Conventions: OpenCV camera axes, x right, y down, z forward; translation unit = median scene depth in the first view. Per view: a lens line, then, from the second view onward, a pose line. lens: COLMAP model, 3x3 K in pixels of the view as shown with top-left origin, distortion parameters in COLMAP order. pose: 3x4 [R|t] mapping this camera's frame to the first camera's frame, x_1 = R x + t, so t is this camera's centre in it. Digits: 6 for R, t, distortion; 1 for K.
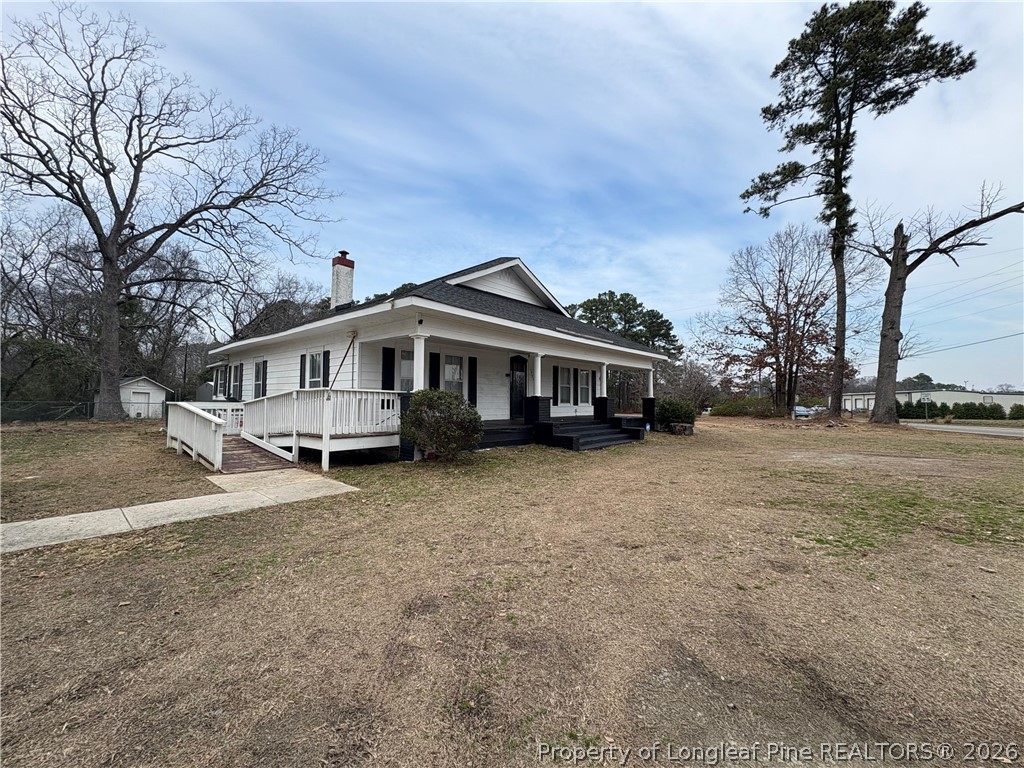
lens RADIAL K [[406.1, 0, 516.0], [0, 406.1, 386.1], [0, 0, 1]] dist [0.000459, -0.000620]
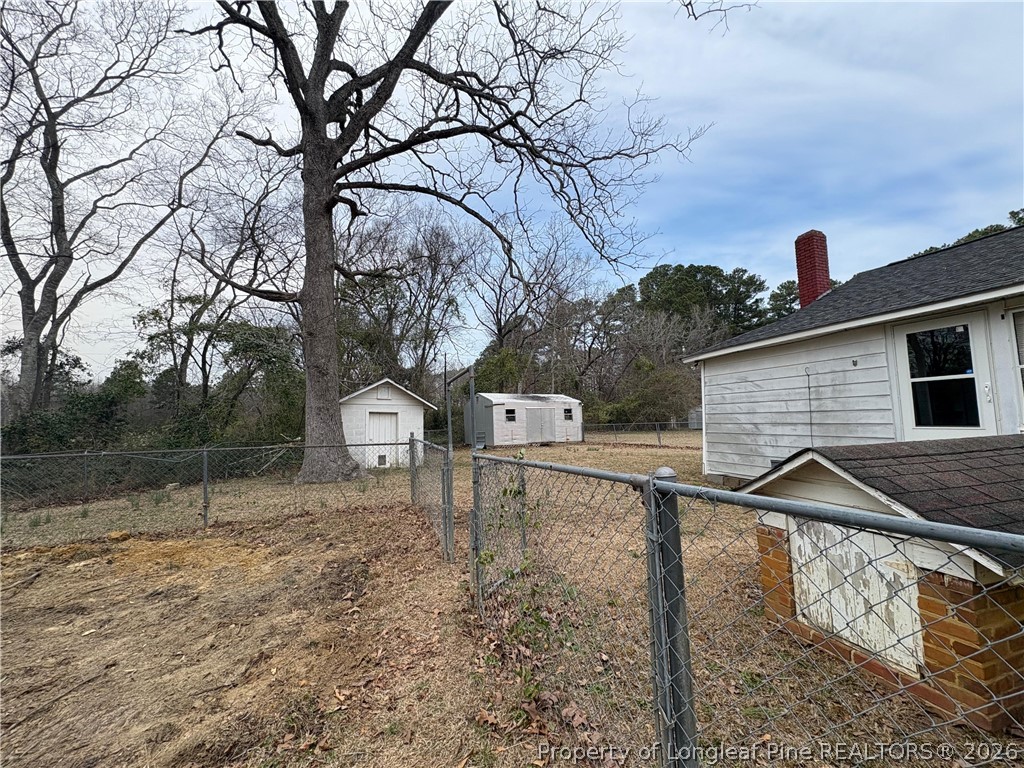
lens RADIAL K [[406.1, 0, 514.3], [0, 406.1, 384.6], [0, 0, 1]] dist [0.000459, -0.000620]
pose [[0.869862, -0.076868, -0.487270, -0.602292], [0.058362, 0.996884, -0.053074, 0.018391], [0.489831, 0.017729, 0.871637, 0.714685]]
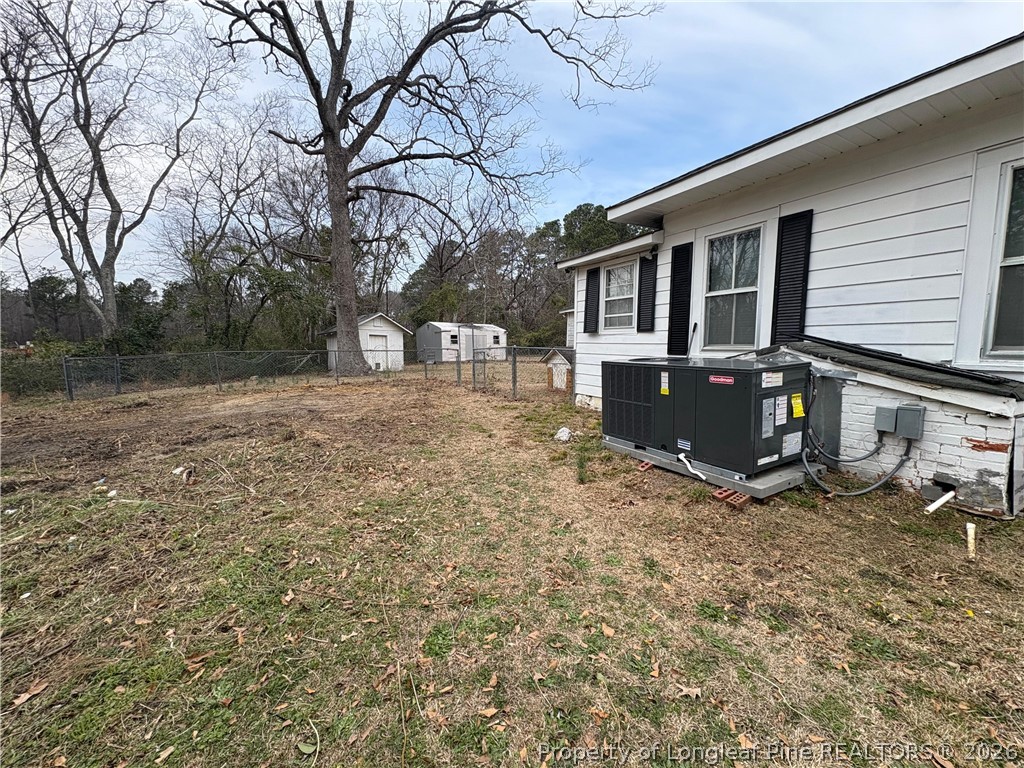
lens RADIAL K [[406.1, 0, 511.6], [0, 406.1, 384.5], [0, 0, 1]] dist [0.000459, -0.000620]
pose [[0.942789, 0.016548, -0.332980, -0.492183], [0.030279, 0.990390, 0.134950, 0.013168], [0.332013, -0.137312, 0.933227, 0.421611]]
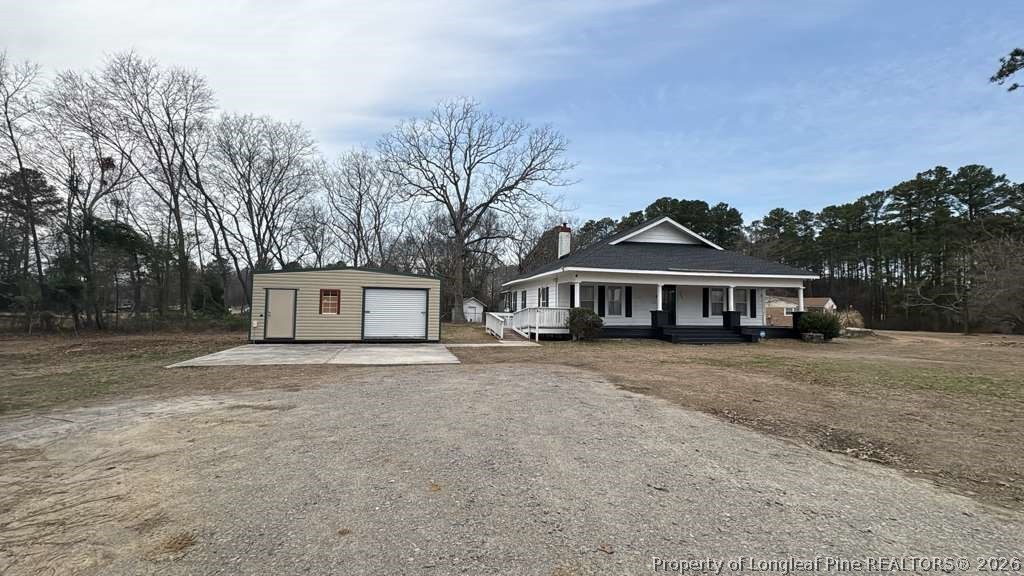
lens RADIAL K [[425.0, 0, 510.2], [0, 425.0, 291.3], [0, 0, 1]] dist [-0.001336, -0.000295]
pose [[0.800132, -0.021658, -0.599432, 0.263262], [0.012401, 0.999732, -0.019567, -0.011999], [0.599695, 0.008222, 0.800186, -0.318823]]
